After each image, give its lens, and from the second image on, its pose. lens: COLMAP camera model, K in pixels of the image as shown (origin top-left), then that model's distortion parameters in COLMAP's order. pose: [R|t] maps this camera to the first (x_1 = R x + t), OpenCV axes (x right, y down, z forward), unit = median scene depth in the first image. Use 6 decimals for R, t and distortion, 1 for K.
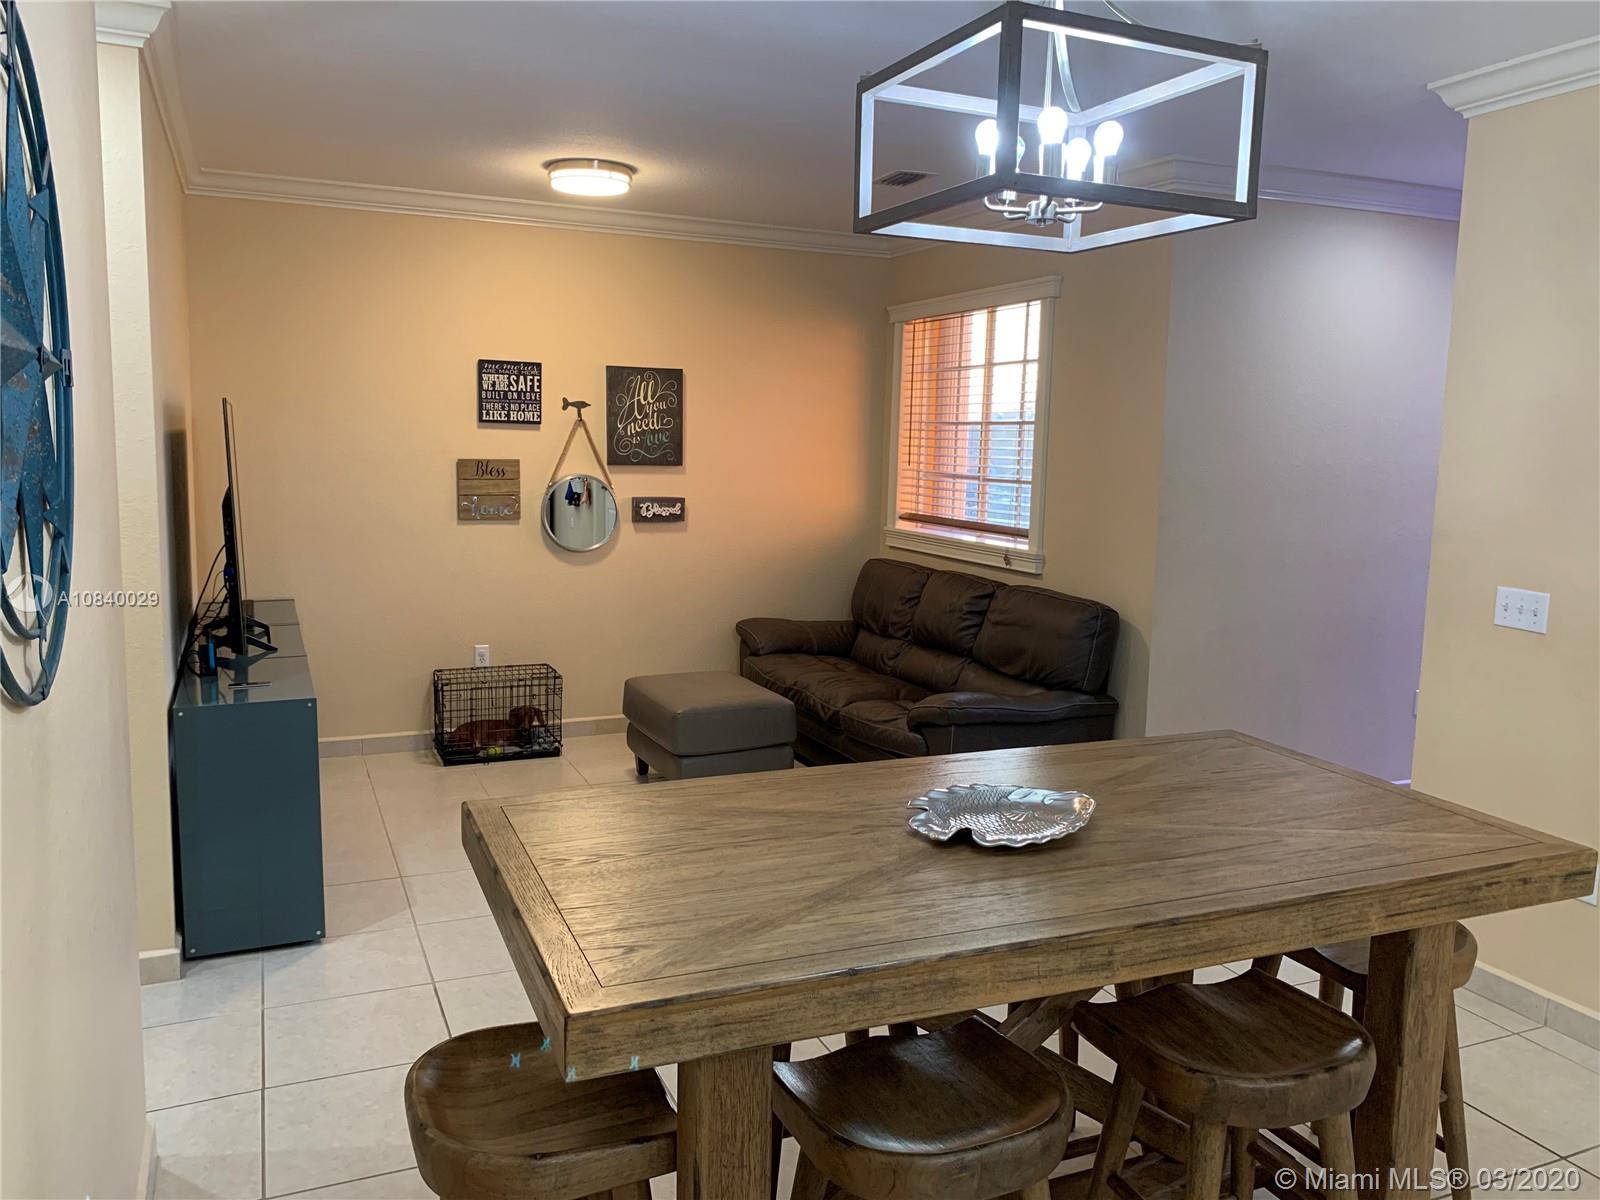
lens RADIAL K [[1218.0, 0, 802.6], [0, 1218.0, 582.6], [0, 0, 1]] dist [0.162339, -0.268038]
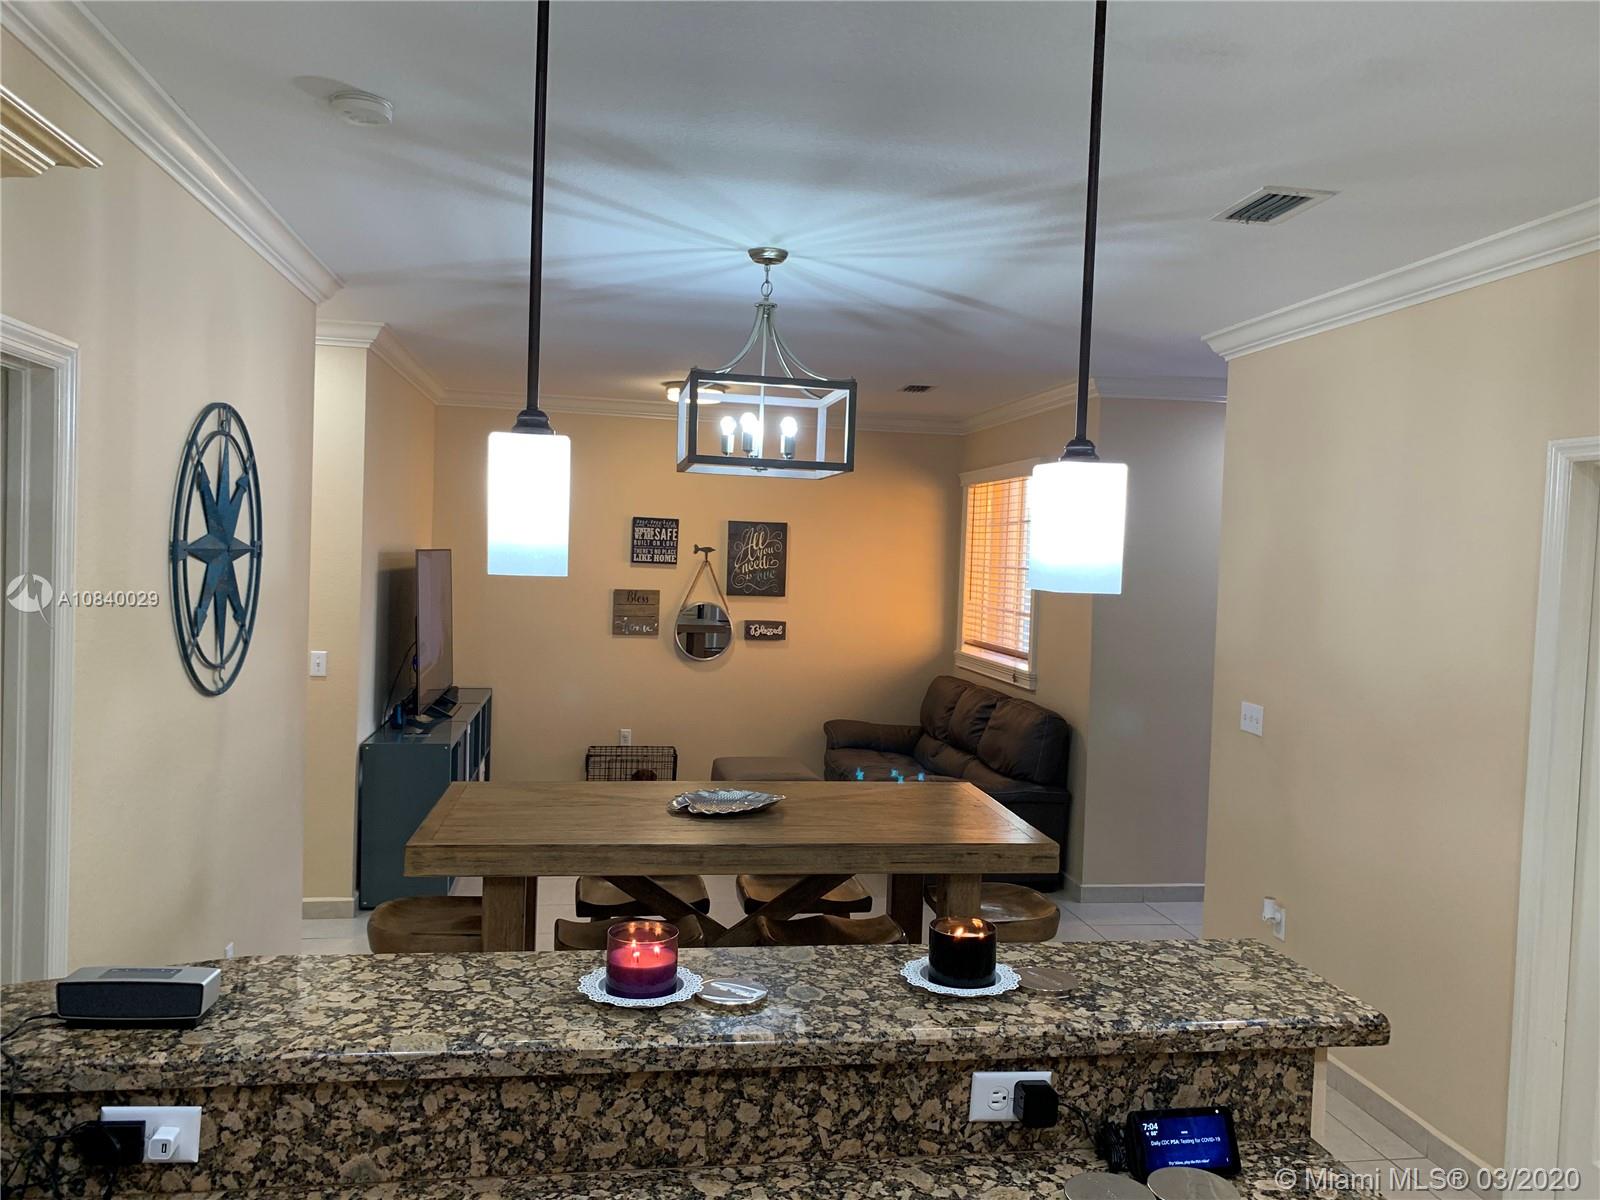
lens RADIAL K [[1206.5, 0, 797.6], [0, 1206.5, 590.1], [0, 0, 1]] dist [0.115024, -0.186396]
pose [[0.968955, 0.019985, -0.246429, 0.239464], [-0.044229, 0.994661, -0.093242, 0.015786], [0.243250, 0.101247, 0.964665, -0.231883]]
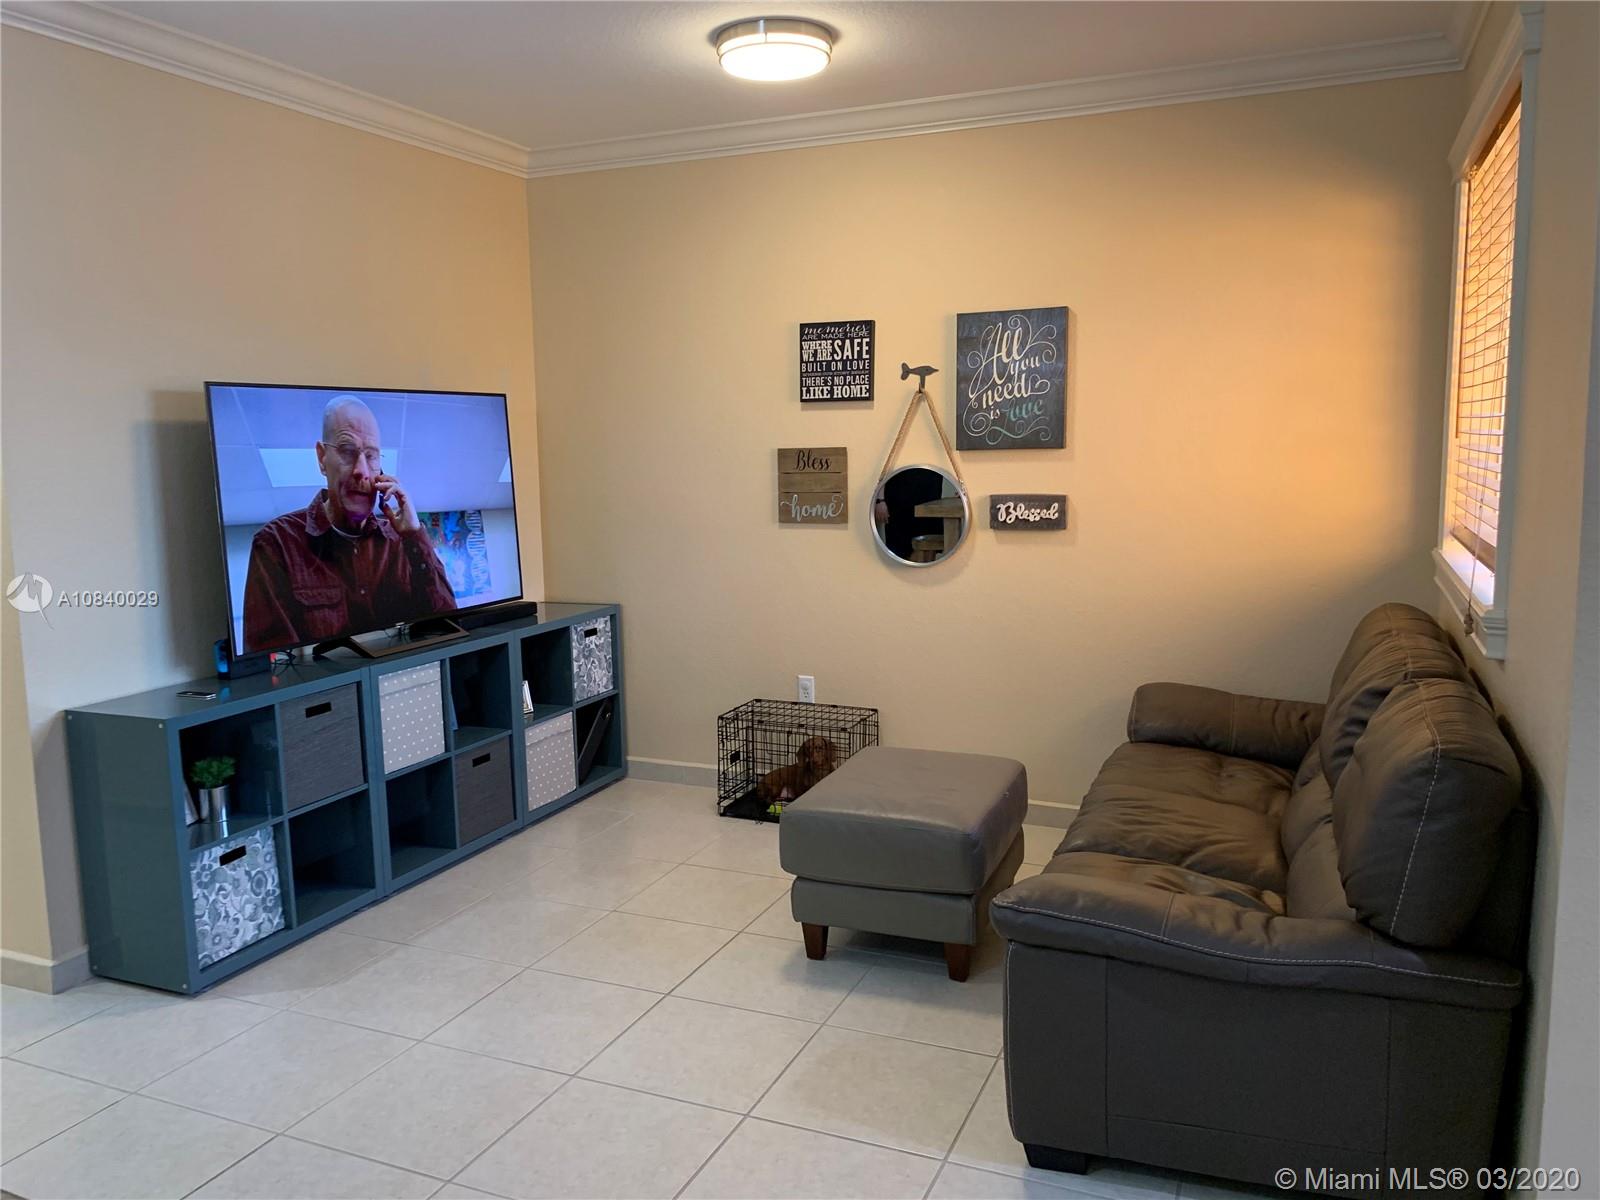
lens RADIAL K [[1206.5, 0, 797.6], [0, 1206.5, 590.1], [0, 0, 1]] dist [0.115024, -0.186396]
pose [[0.676083, 0.059281, -0.734437, 0.323230], [-0.056053, 0.998008, 0.028956, -0.029316], [0.734691, 0.021590, 0.678059, 0.454620]]
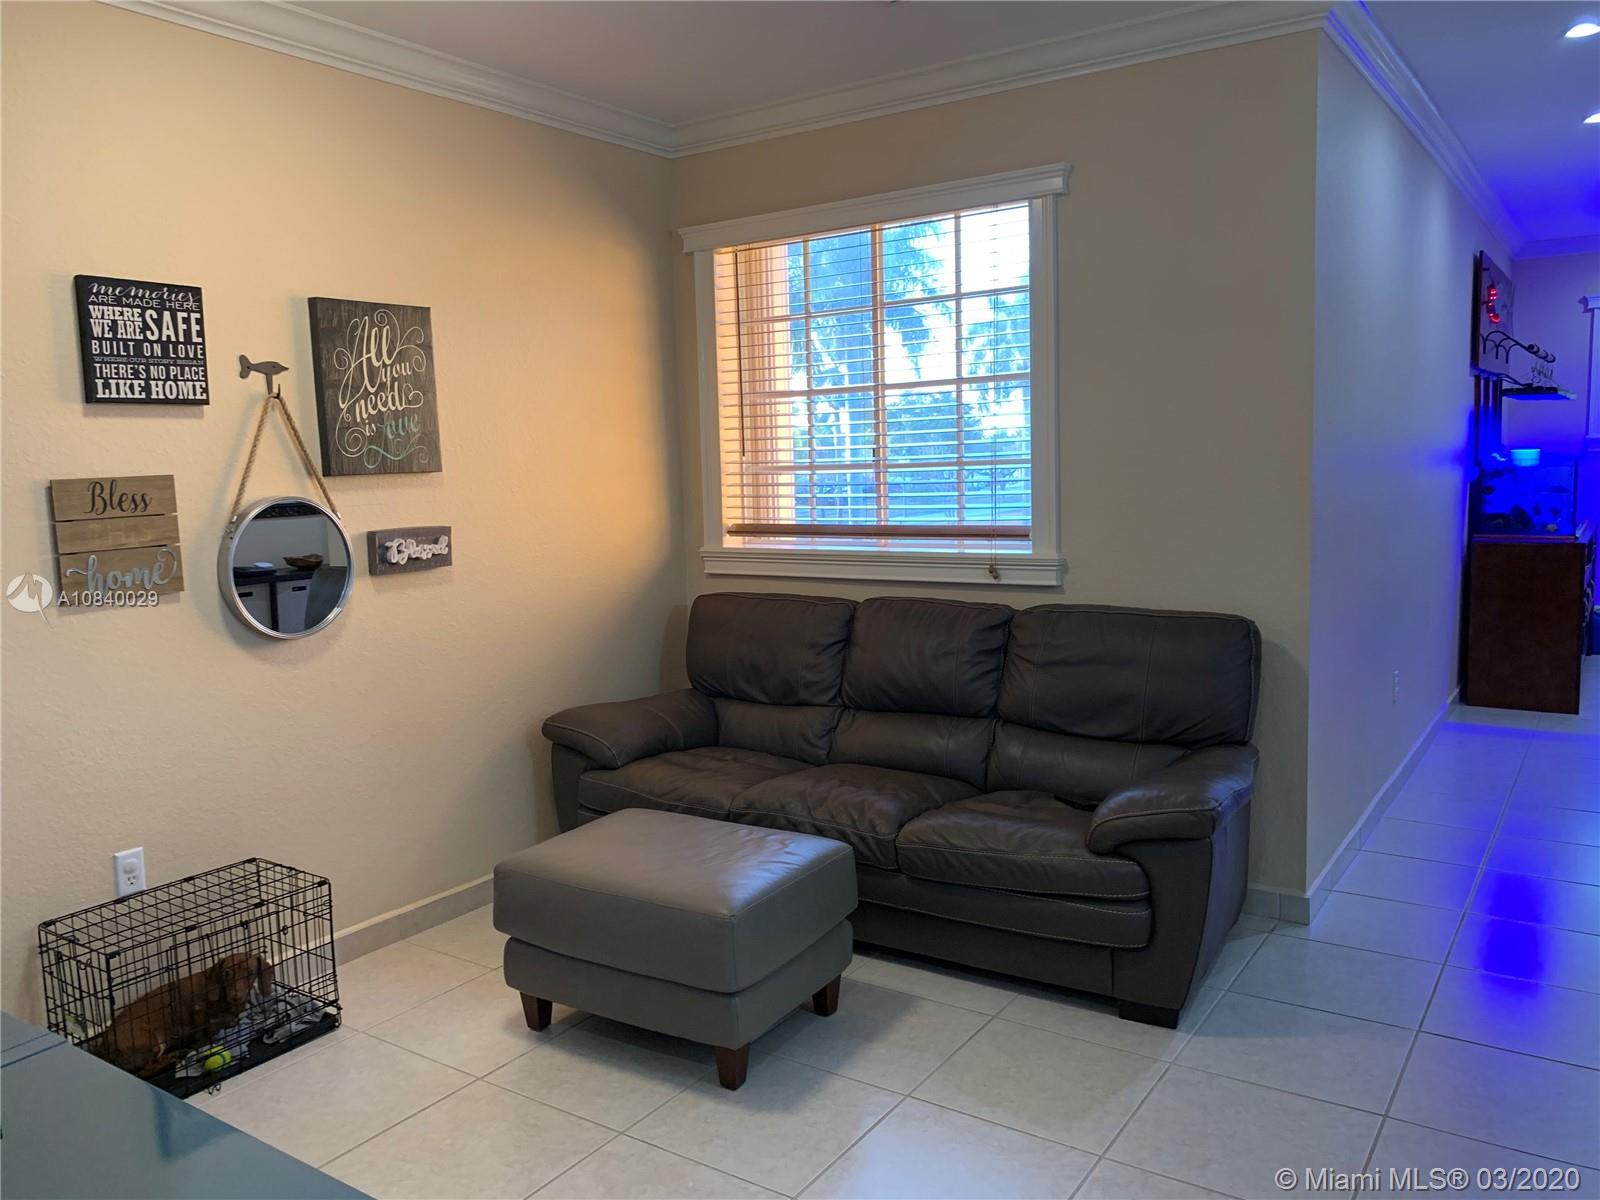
lens RADIAL K [[1219.4, 0, 807.5], [0, 1219.4, 582.0], [0, 0, 1]] dist [-0.010372, 0.007617]
pose [[0.843770, -0.105062, 0.526321, -0.278955], [0.113454, 0.993408, 0.016416, -0.034409], [-0.524576, 0.045862, 0.850127, 0.434768]]
